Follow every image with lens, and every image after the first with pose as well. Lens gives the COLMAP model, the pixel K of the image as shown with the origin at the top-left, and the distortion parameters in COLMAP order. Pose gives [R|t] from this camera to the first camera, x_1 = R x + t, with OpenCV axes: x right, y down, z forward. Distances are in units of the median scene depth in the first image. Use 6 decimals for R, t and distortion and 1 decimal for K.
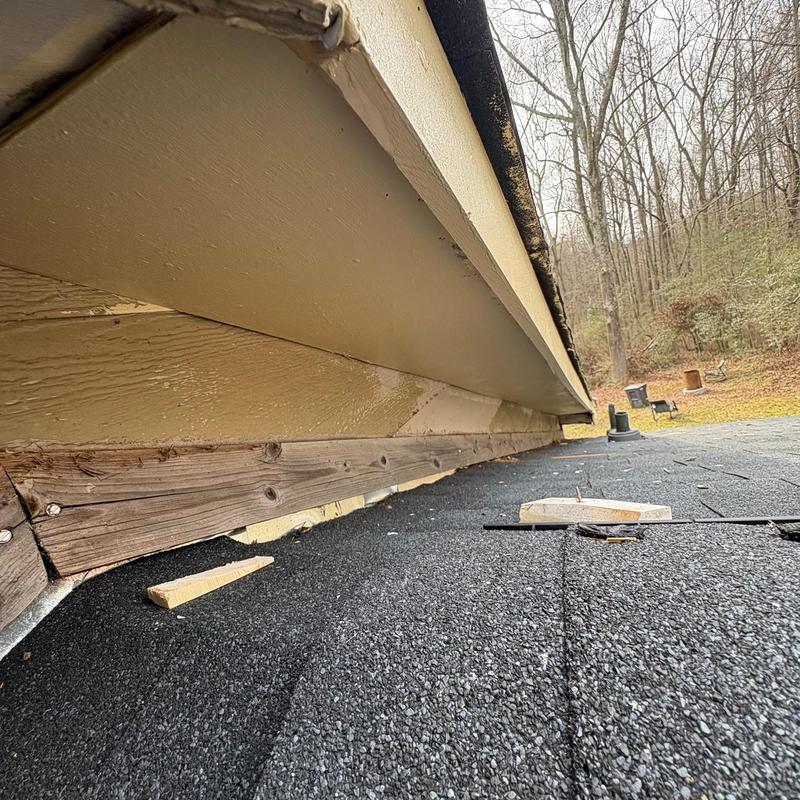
lens RADIAL K [[429.2, 0, 384.1], [0, 429.2, 400.9], [0, 0, 1]] dist [0.016081, -0.009216]
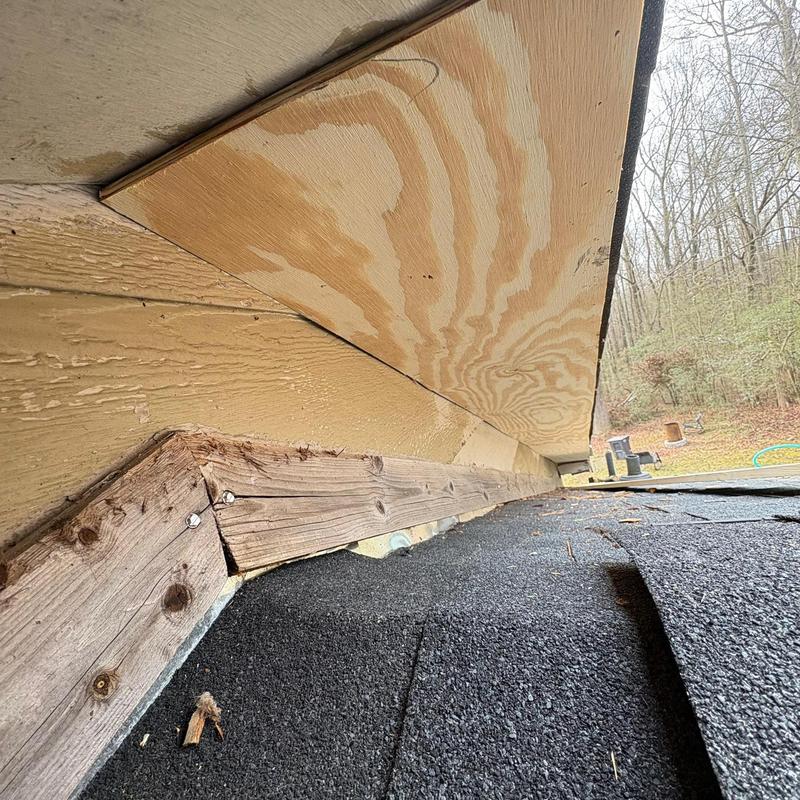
lens RADIAL K [[429.2, 0, 384.1], [0, 429.2, 400.9], [0, 0, 1]] dist [0.016081, -0.009216]
pose [[0.998965, 0.012110, 0.043854, -0.290825], [-0.006741, 0.992682, -0.120566, 0.094393], [-0.044993, 0.120145, 0.991736, 0.030597]]
